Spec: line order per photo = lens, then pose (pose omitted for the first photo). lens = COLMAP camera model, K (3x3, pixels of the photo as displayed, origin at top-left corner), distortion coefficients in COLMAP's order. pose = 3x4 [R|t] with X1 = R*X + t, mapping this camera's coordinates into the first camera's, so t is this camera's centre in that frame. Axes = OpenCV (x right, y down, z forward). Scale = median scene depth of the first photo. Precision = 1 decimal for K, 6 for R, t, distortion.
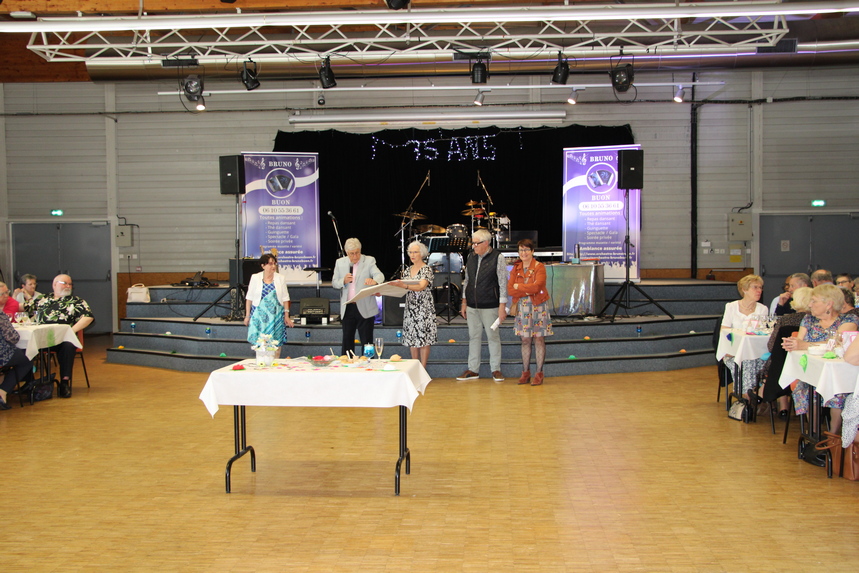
lens RADIAL K [[1011.3, 0, 429.5], [0, 1011.3, 286.5], [0, 0, 1]] dist [-0.004392, 0.002147]
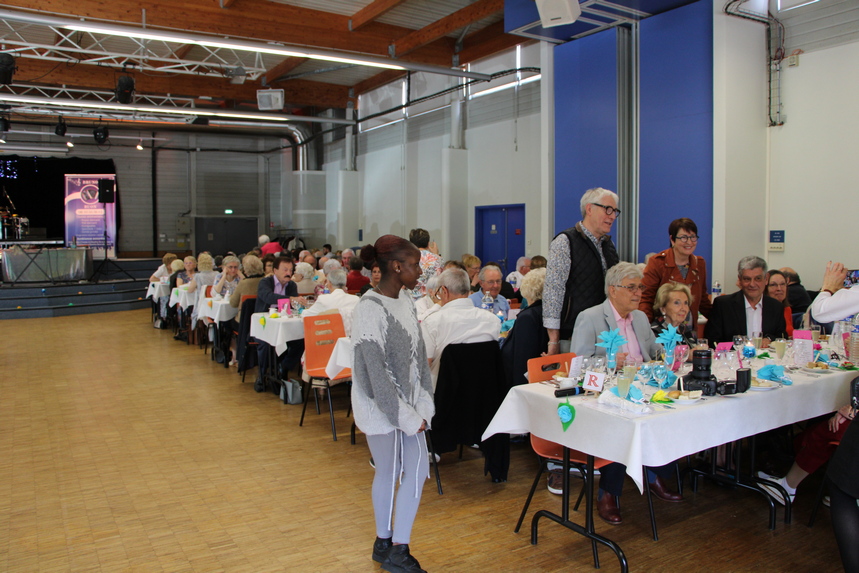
lens RADIAL K [[696.0, 0, 429.5], [0, 696.0, 286.5], [0, 0, 1]] dist [-0.187469, 0.169267]
pose [[0.815778, -0.033531, 0.577392, -0.007853], [0.014198, 0.999178, 0.037965, 0.005223], [-0.578191, -0.022774, 0.815584, -0.170558]]
